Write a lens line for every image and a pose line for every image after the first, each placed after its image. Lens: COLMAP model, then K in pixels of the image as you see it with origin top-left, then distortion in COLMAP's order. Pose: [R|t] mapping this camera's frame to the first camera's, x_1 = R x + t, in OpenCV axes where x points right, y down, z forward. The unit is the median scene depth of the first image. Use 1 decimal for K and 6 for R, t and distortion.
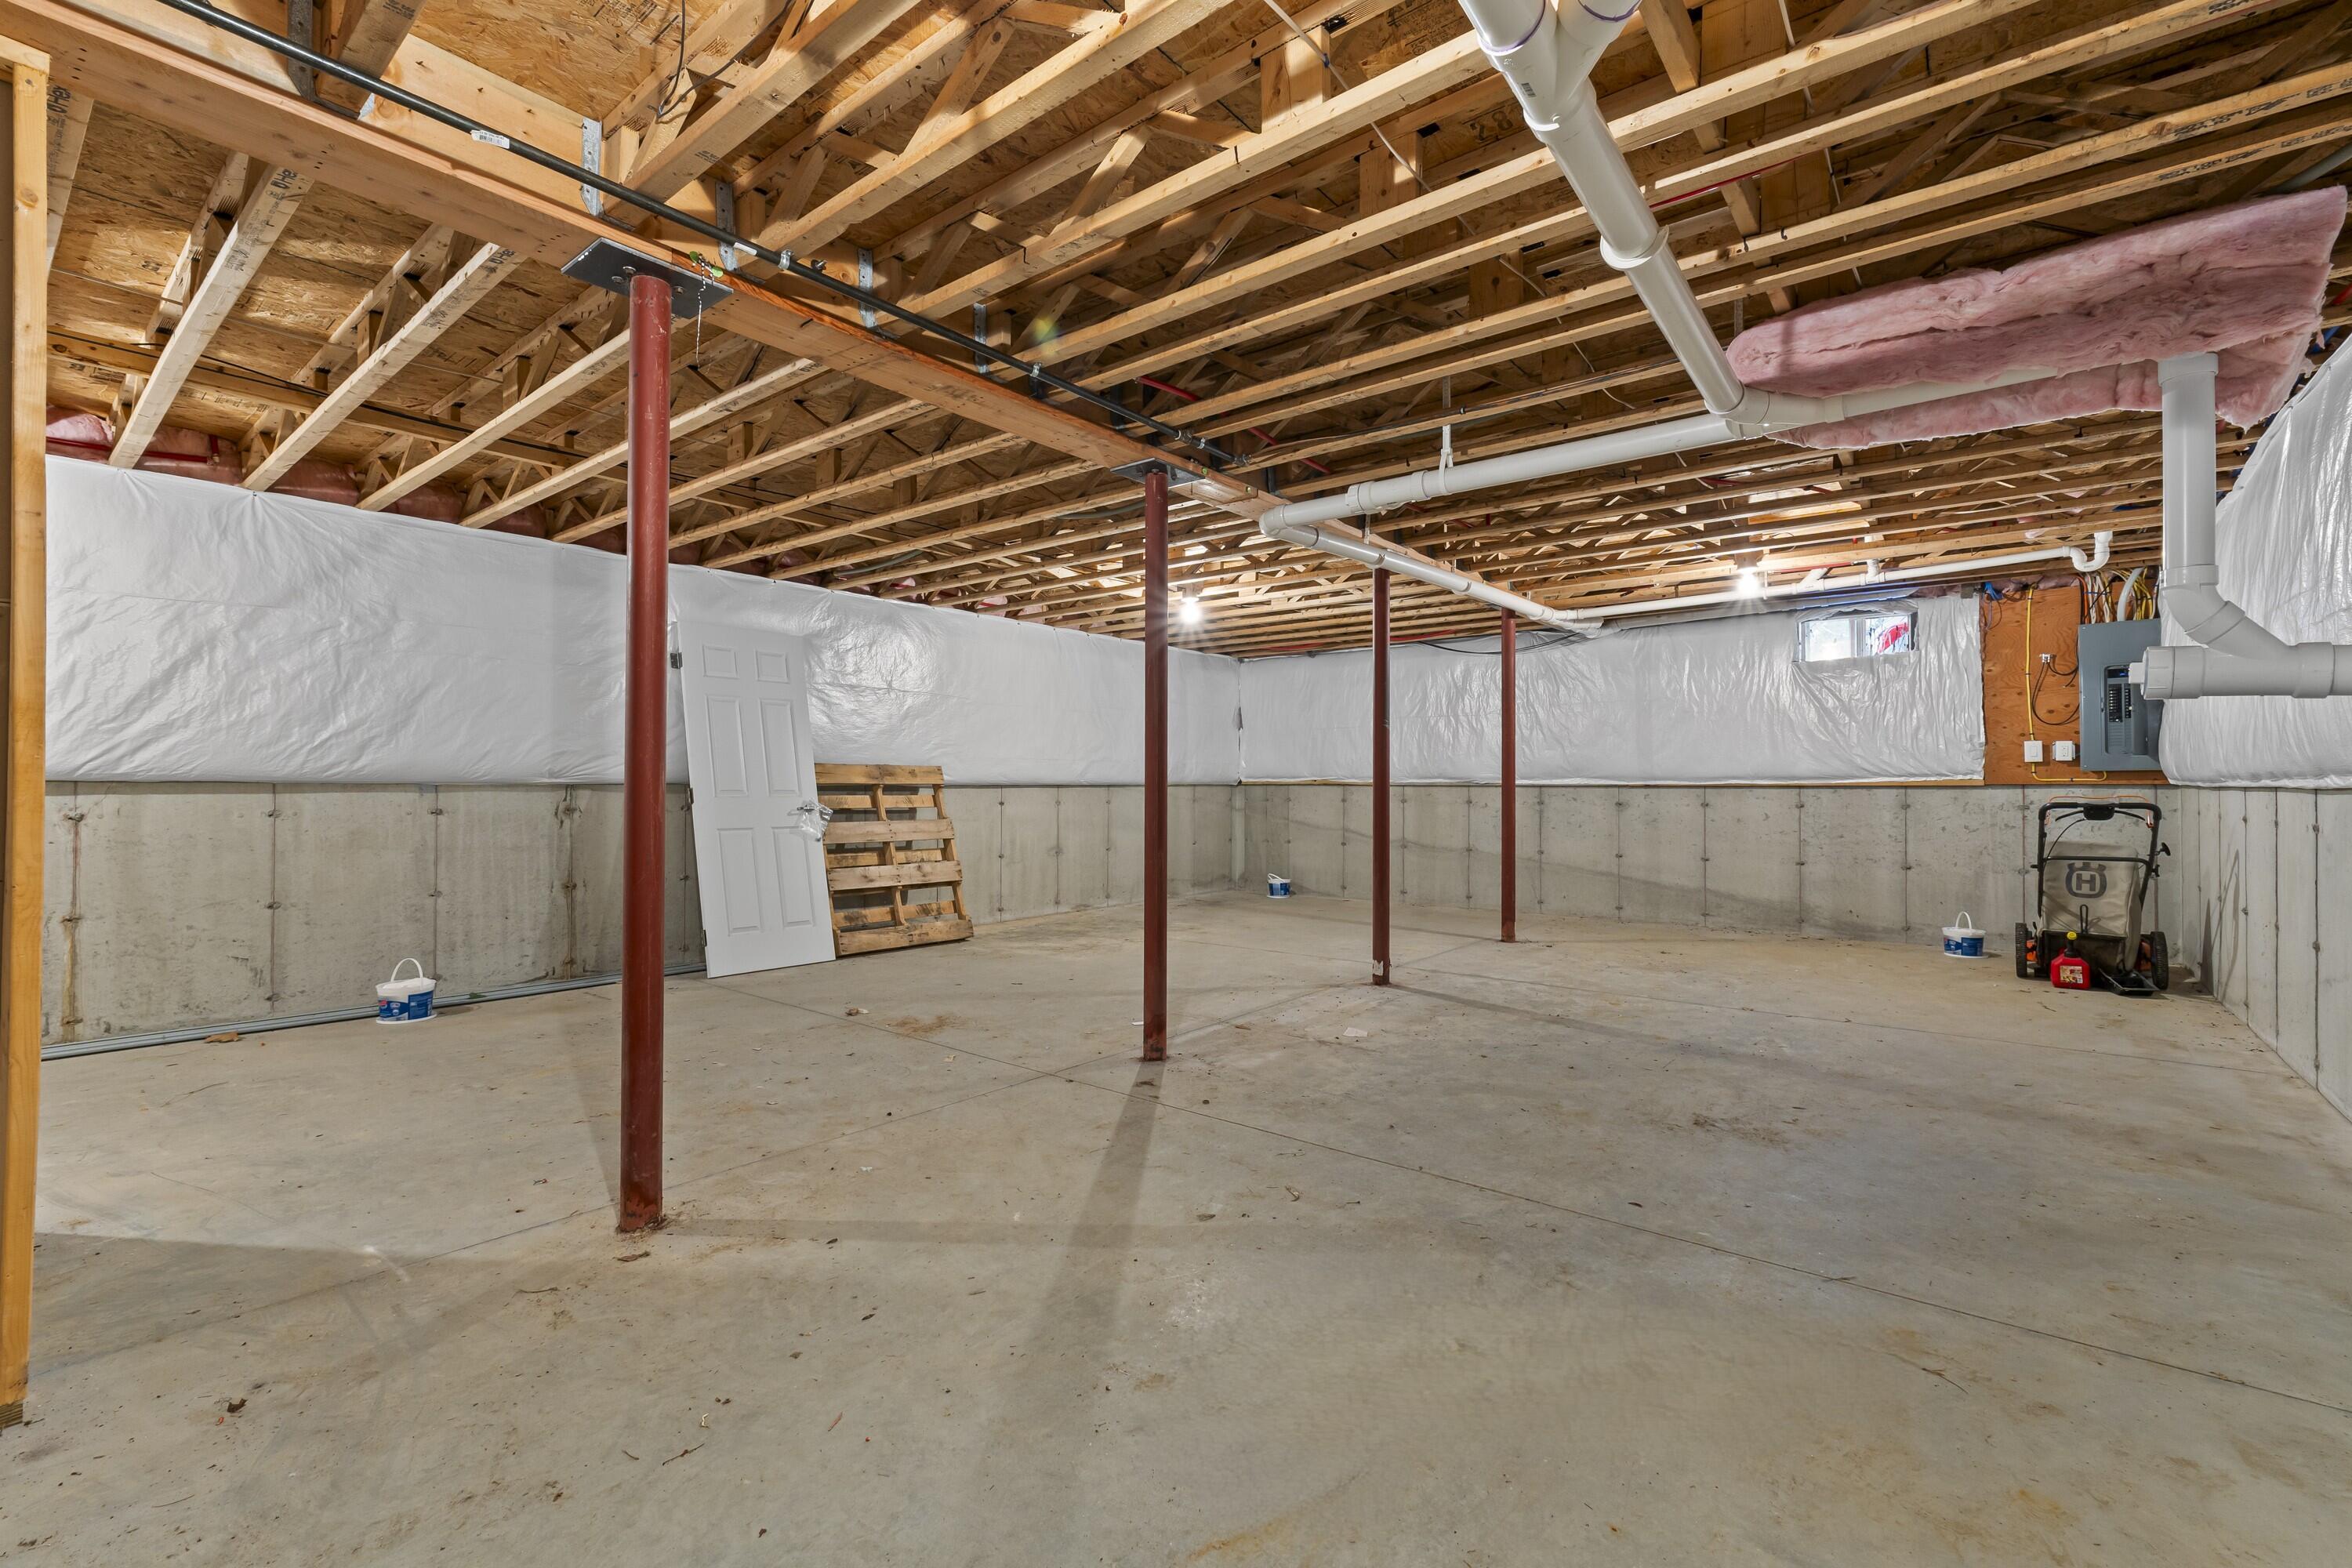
lens RADIAL K [[982.2, 0, 1183.9], [0, 982.2, 775.8], [0, 0, 1]] dist [-0.009172, -0.000020]
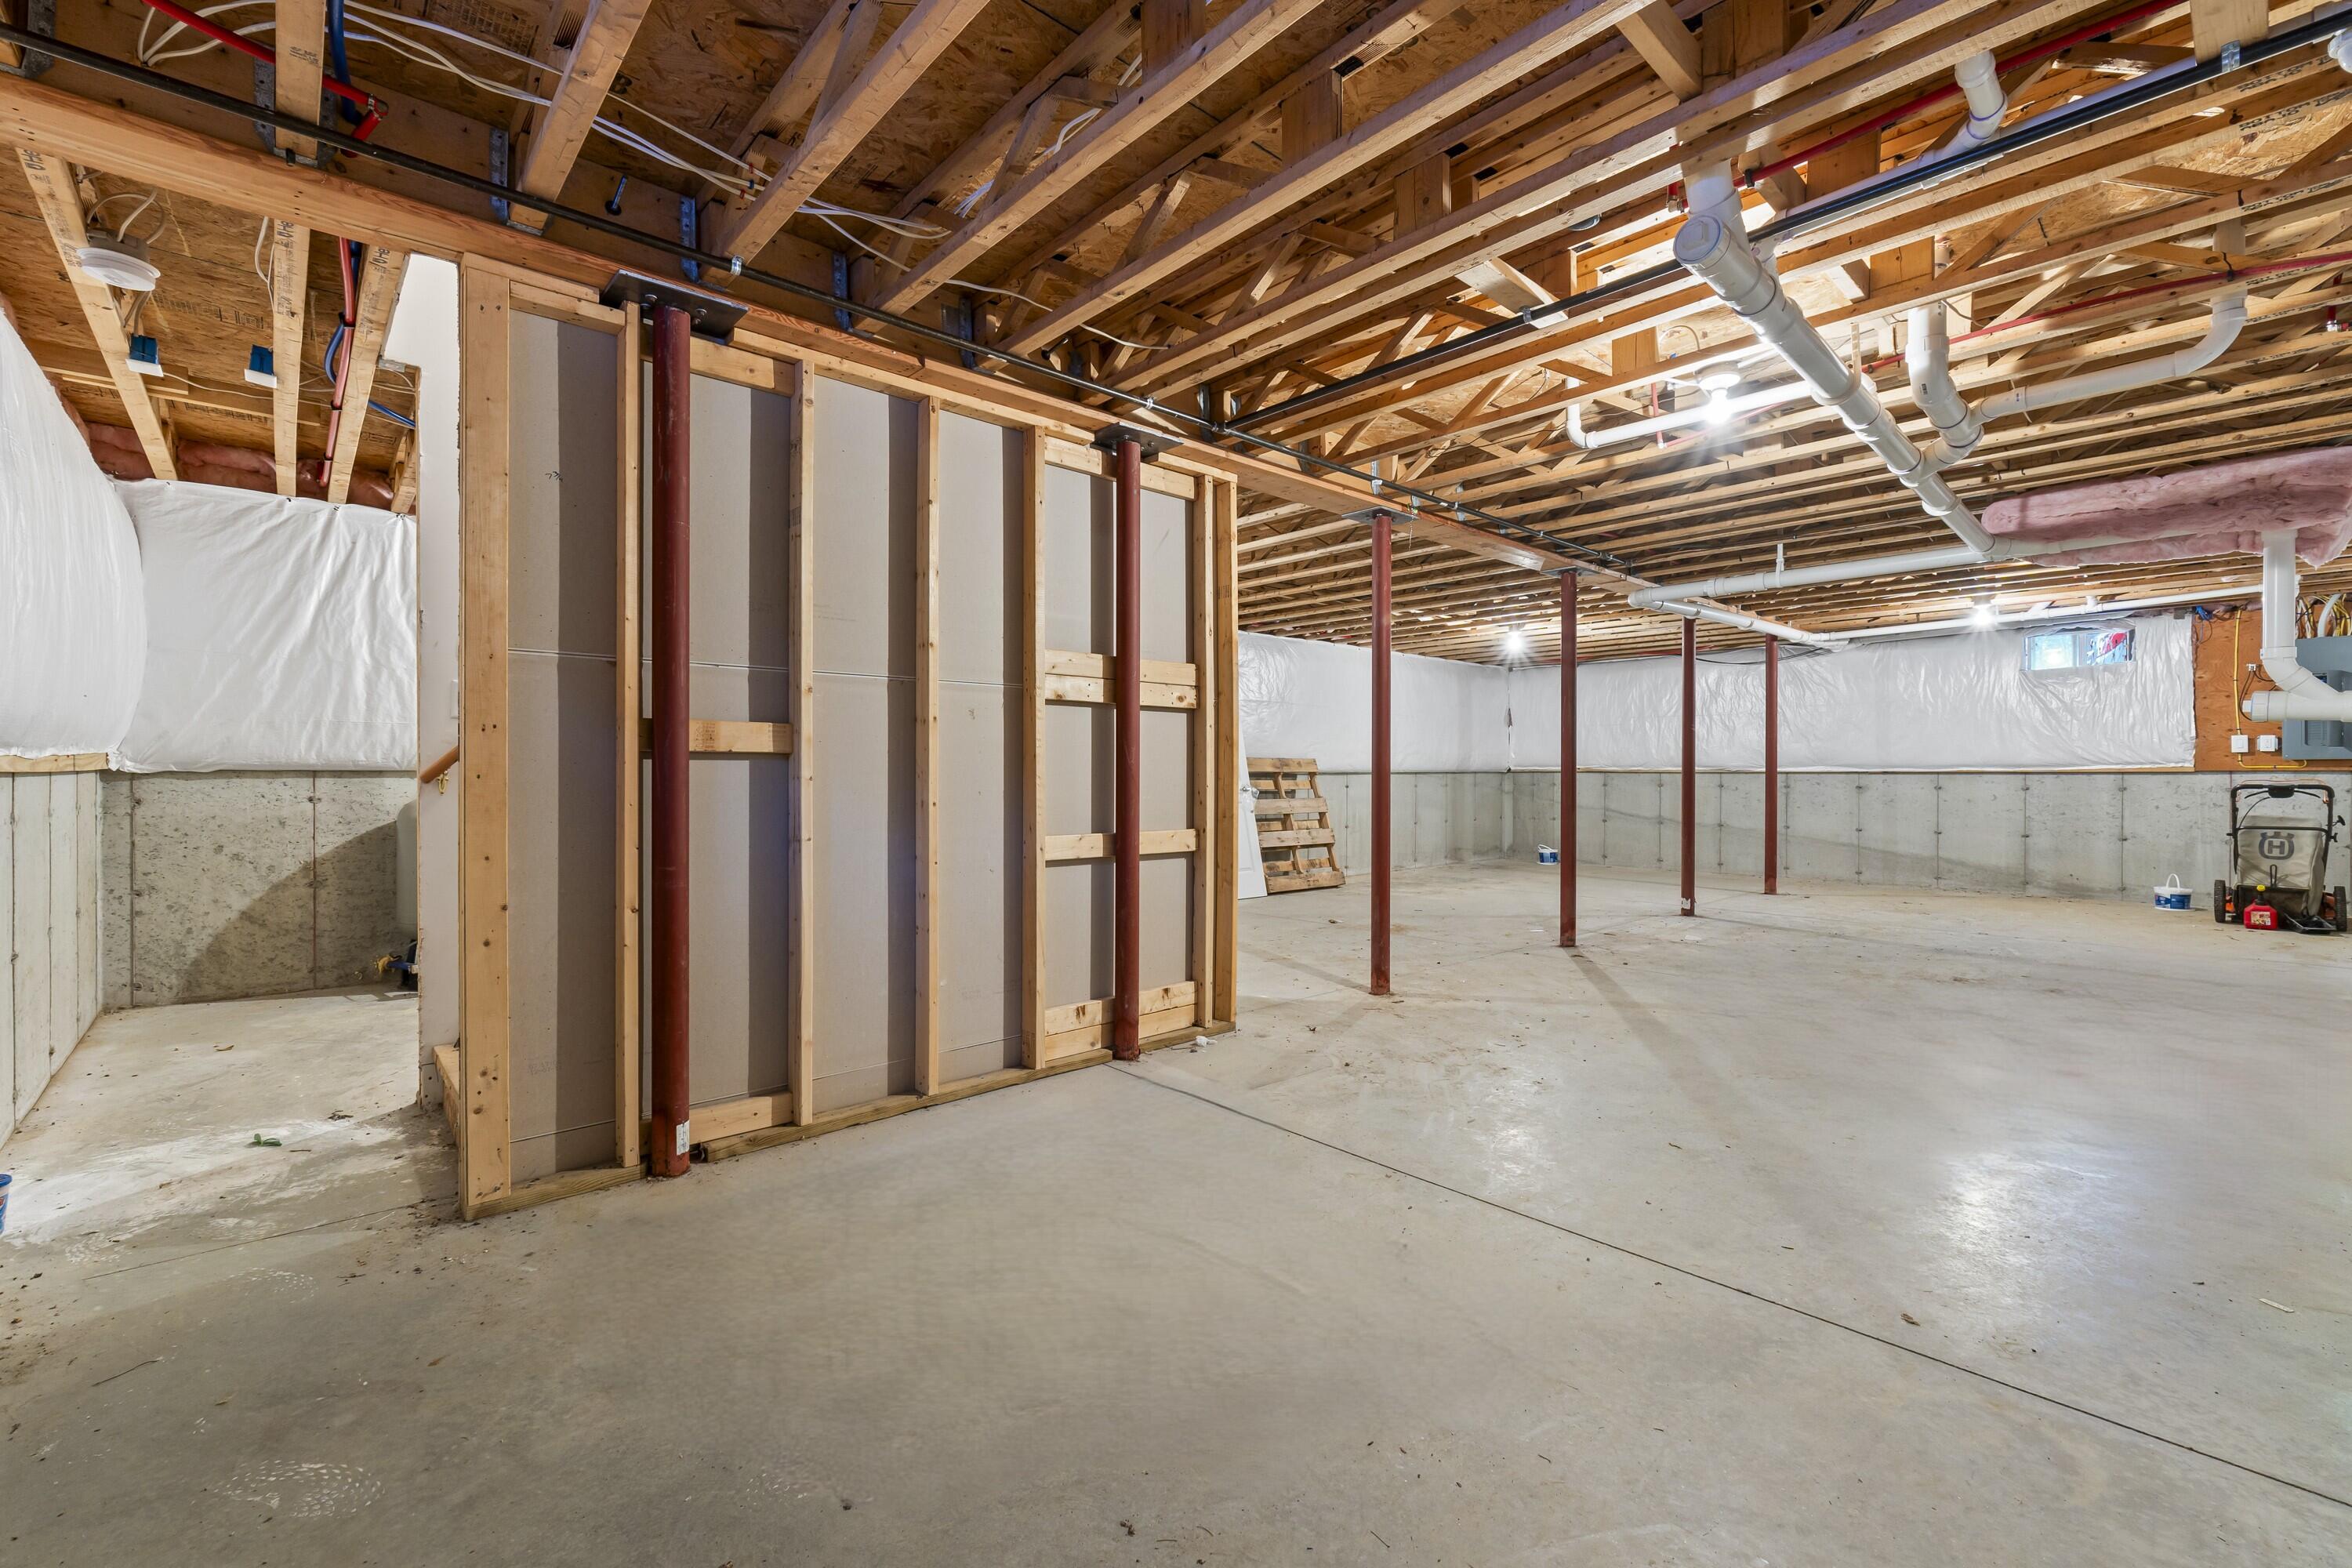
lens RADIAL K [[982.2, 0, 1167.7], [0, 982.2, 777.2], [0, 0, 1]] dist [-0.009172, -0.000020]
pose [[0.987730, -0.001005, -0.156169, -0.258768], [0.003147, 0.999904, 0.013468, -0.003600], [0.156140, -0.013794, 0.987639, -0.401721]]
